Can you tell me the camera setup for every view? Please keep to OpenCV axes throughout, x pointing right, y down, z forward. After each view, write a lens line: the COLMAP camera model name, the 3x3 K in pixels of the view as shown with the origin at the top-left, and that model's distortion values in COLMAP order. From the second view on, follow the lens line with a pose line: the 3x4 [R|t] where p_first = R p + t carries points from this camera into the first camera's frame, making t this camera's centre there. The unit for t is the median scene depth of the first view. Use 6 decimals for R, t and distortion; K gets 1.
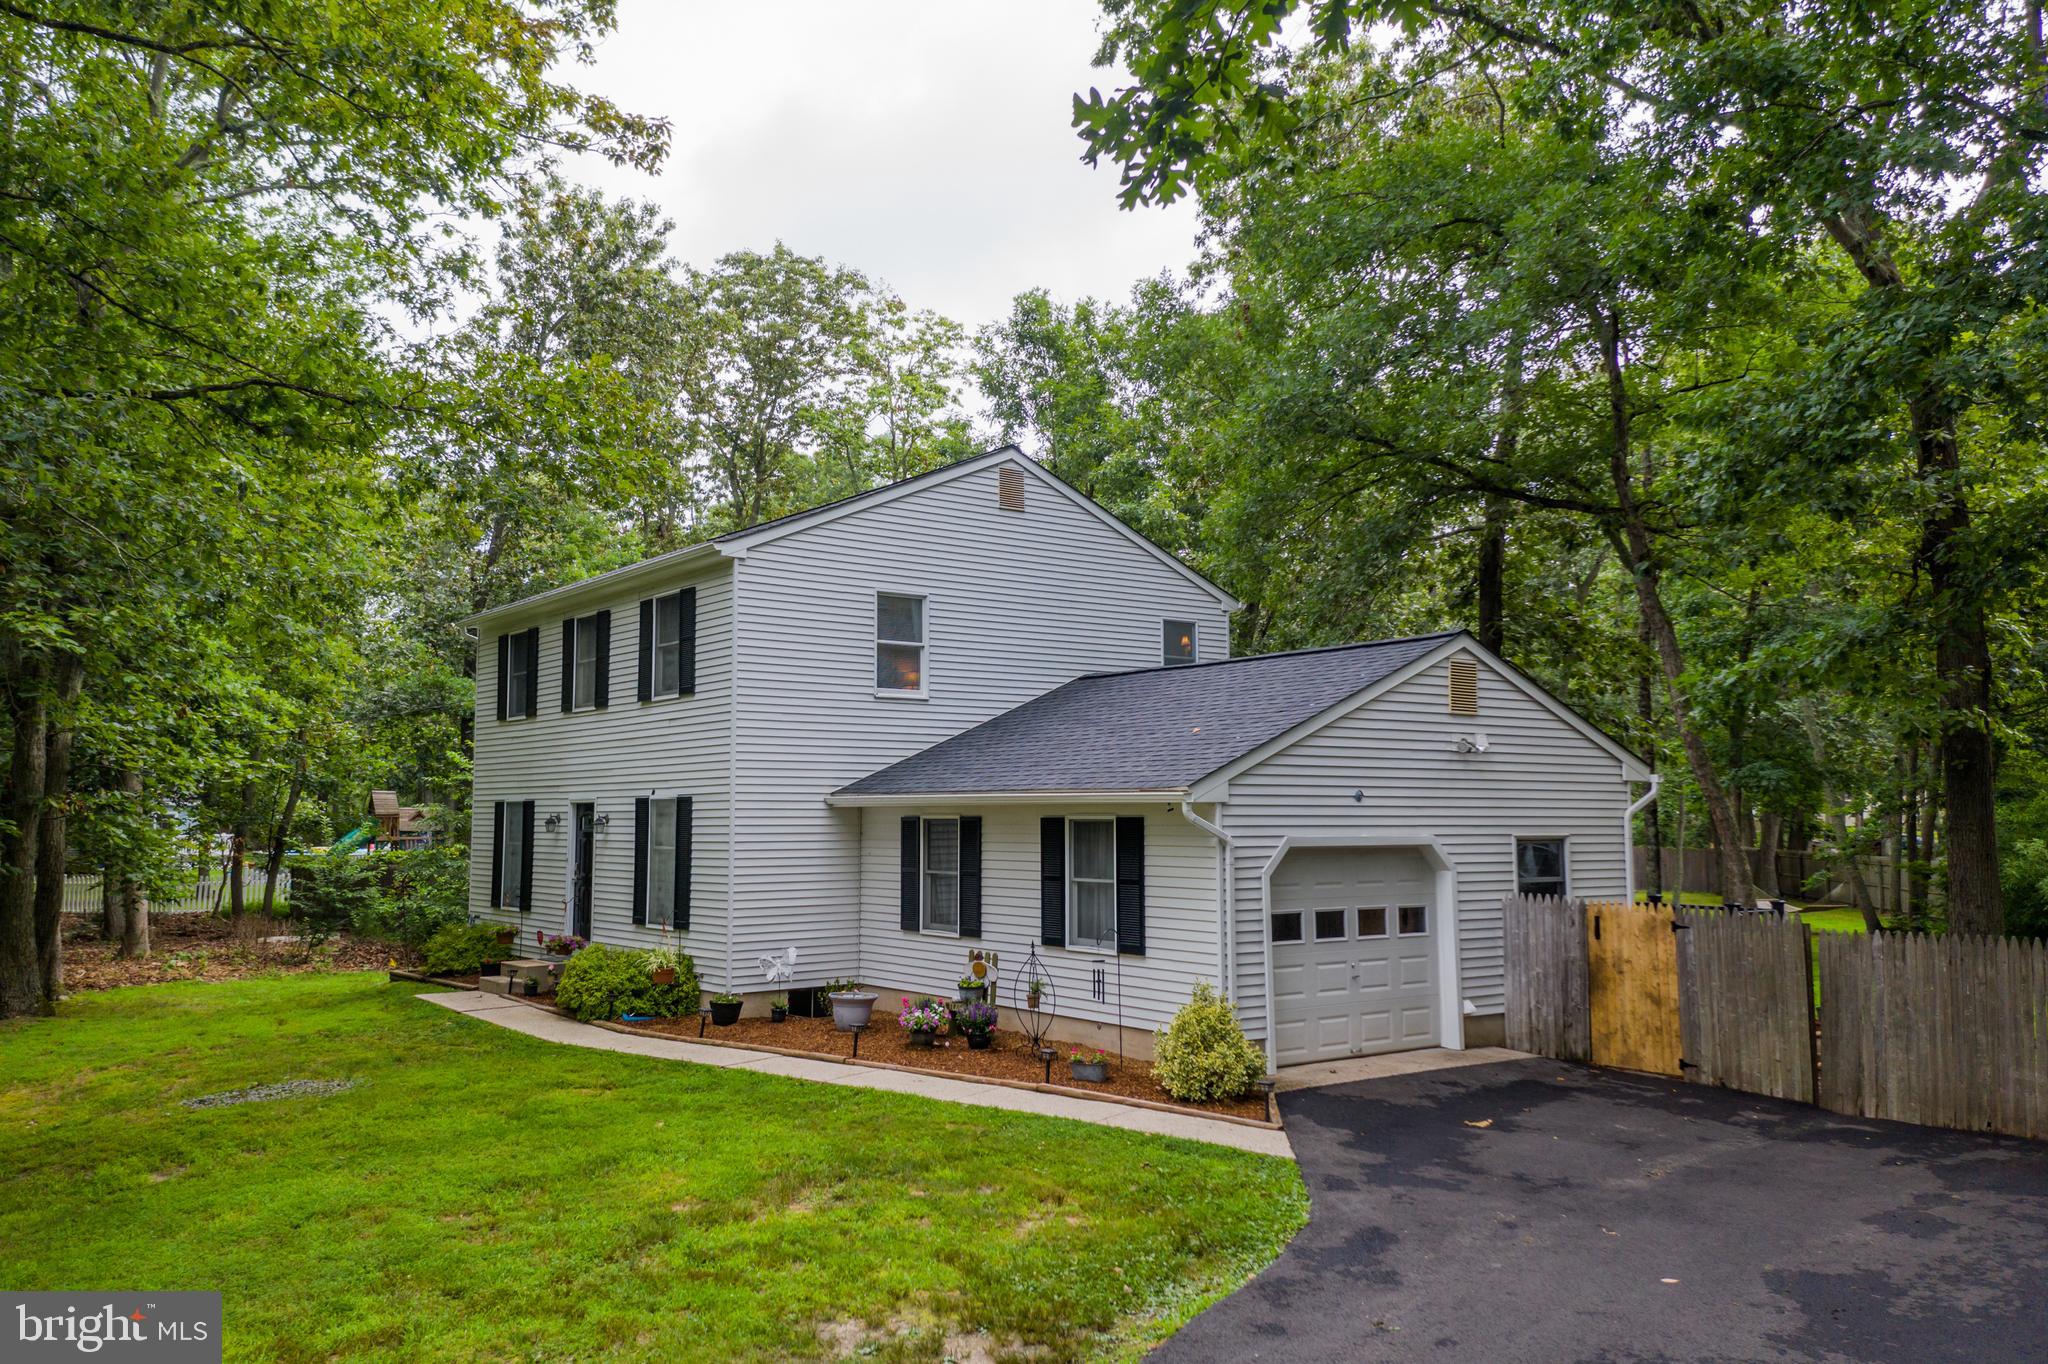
lens RADIAL K [[1623.0, 0, 1052.2], [0, 1623.0, 645.0], [0, 0, 1]] dist [0.113479, -0.195140]
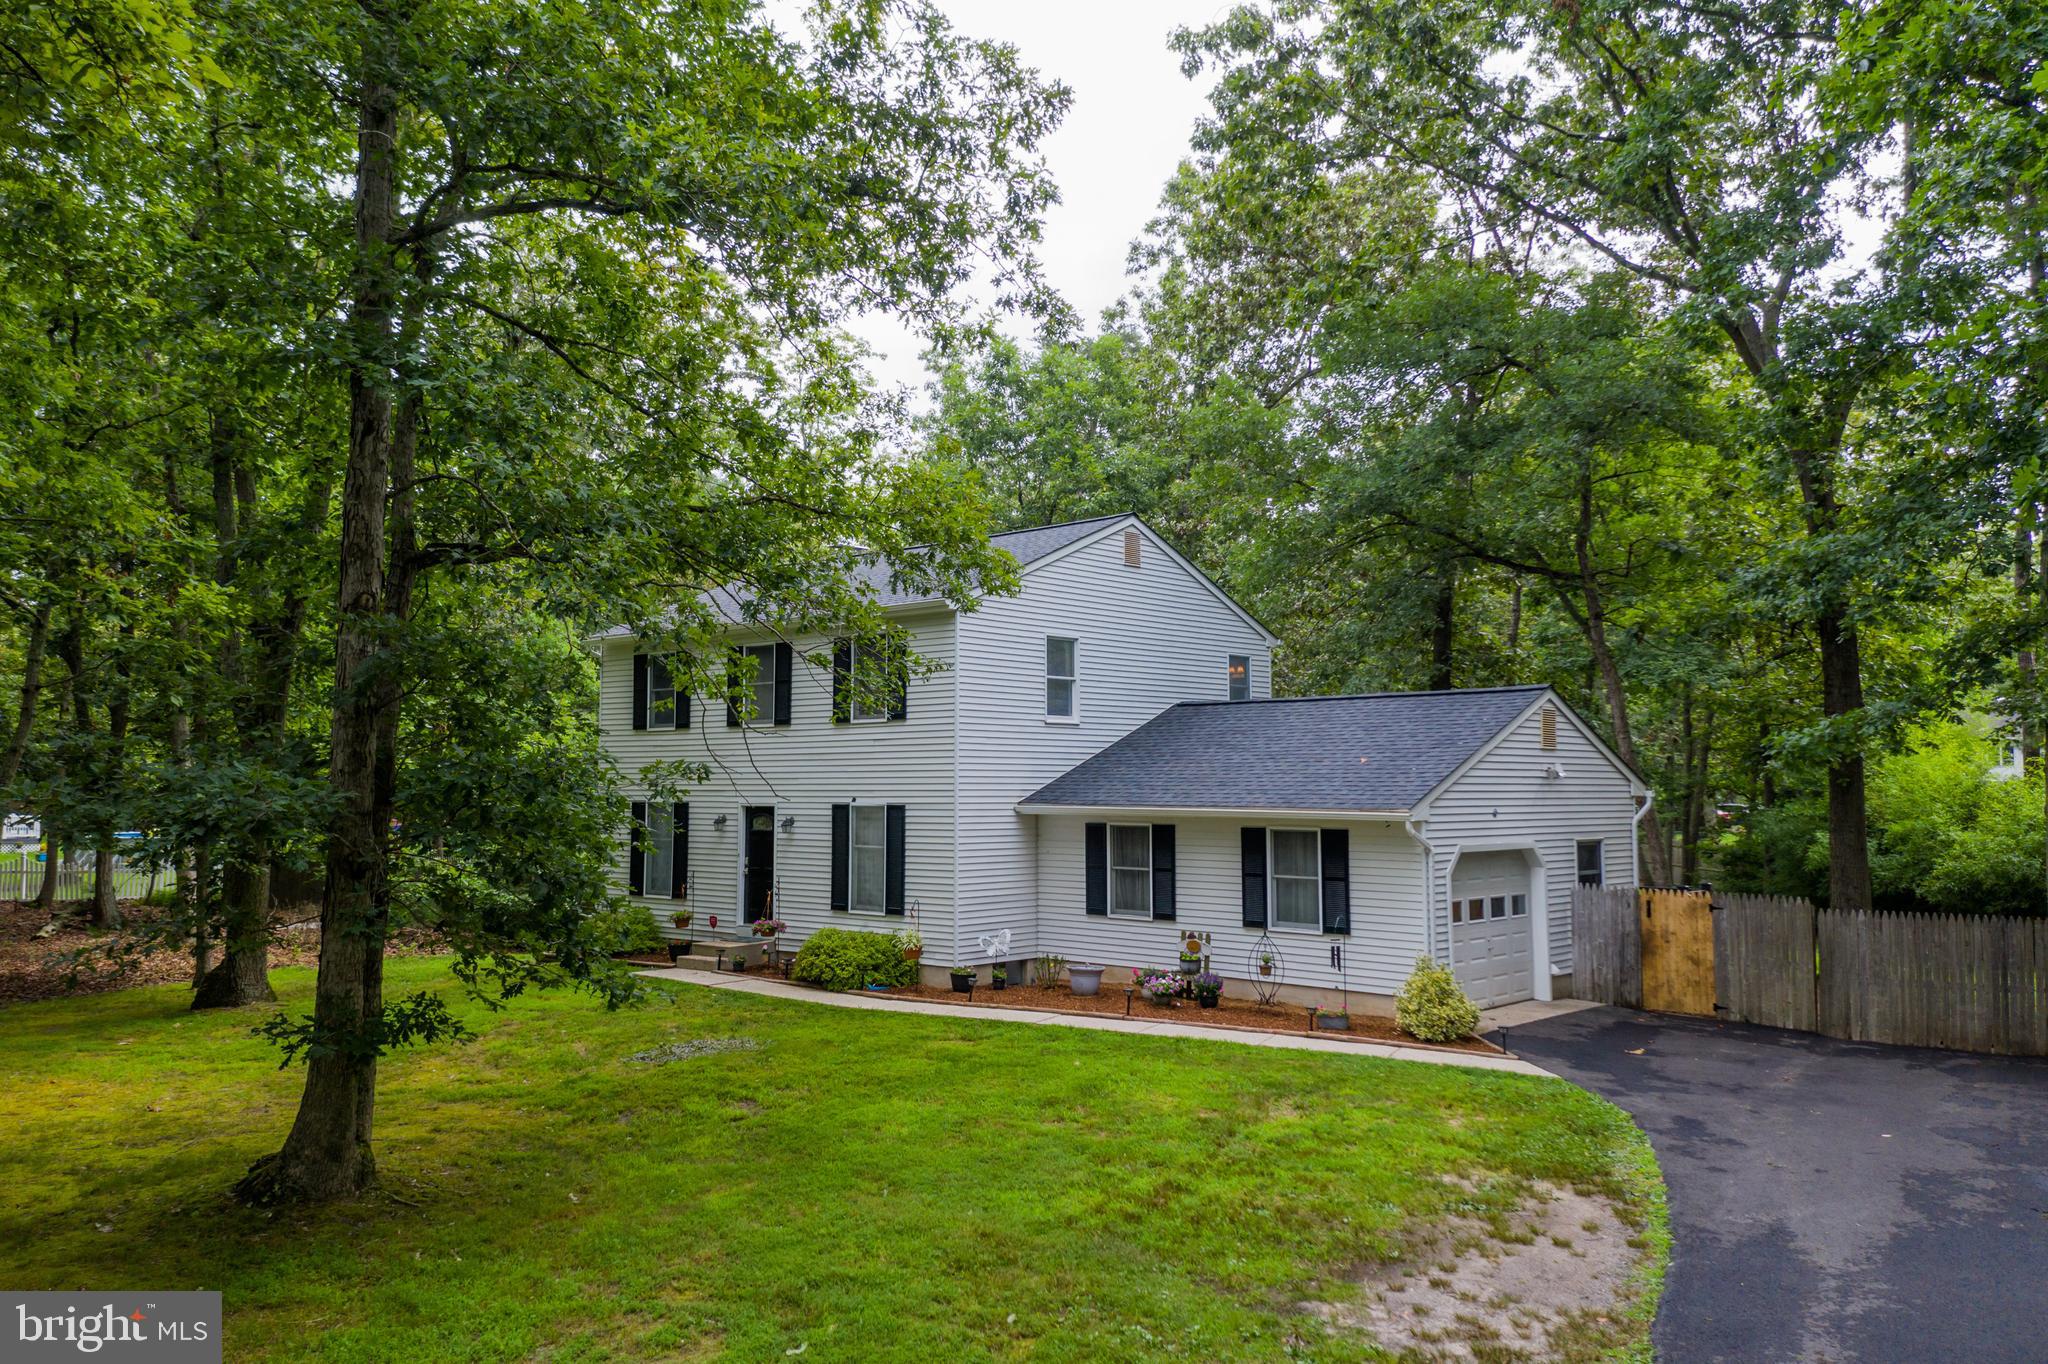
lens RADIAL K [[1604.0, 0, 1024.0], [0, 1604.0, 682.0], [0, 0, 1]] dist [0.097705, -0.182768]
pose [[0.982432, 0.015466, 0.185979, -0.408707], [-0.023164, 0.998959, 0.039286, -0.052975], [-0.185178, -0.042904, 0.981768, -0.199420]]
